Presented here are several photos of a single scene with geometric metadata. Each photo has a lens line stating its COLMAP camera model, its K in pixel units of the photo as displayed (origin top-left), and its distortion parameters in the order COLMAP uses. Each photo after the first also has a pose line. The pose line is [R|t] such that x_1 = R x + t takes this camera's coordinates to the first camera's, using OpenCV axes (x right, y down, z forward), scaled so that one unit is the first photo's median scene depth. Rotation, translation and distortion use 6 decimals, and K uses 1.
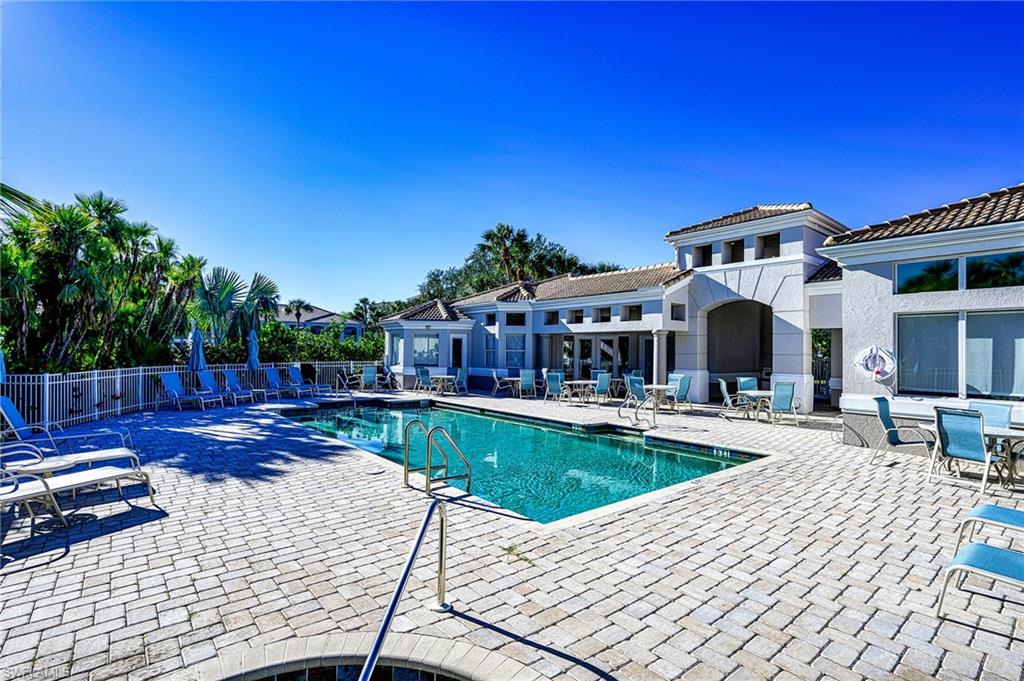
lens RADIAL K [[482.1, 0, 513.6], [0, 482.1, 350.3], [0, 0, 1]] dist [0.001975, 0.000199]
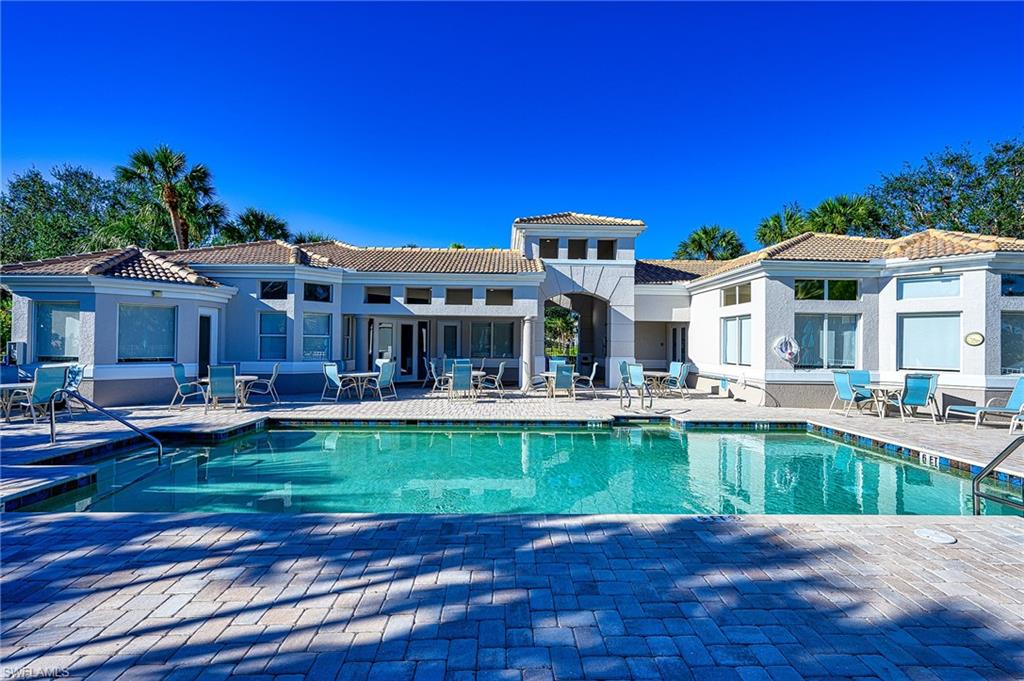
lens RADIAL K [[453.5, 0, 512.3], [0, 453.5, 339.3], [0, 0, 1]] dist [-0.000015, 0.000175]
pose [[0.621975, 0.001853, 0.783035, -0.453189], [-0.005506, 0.999983, 0.002008, 0.003406], [-0.783018, -0.005561, 0.621974, 0.454436]]
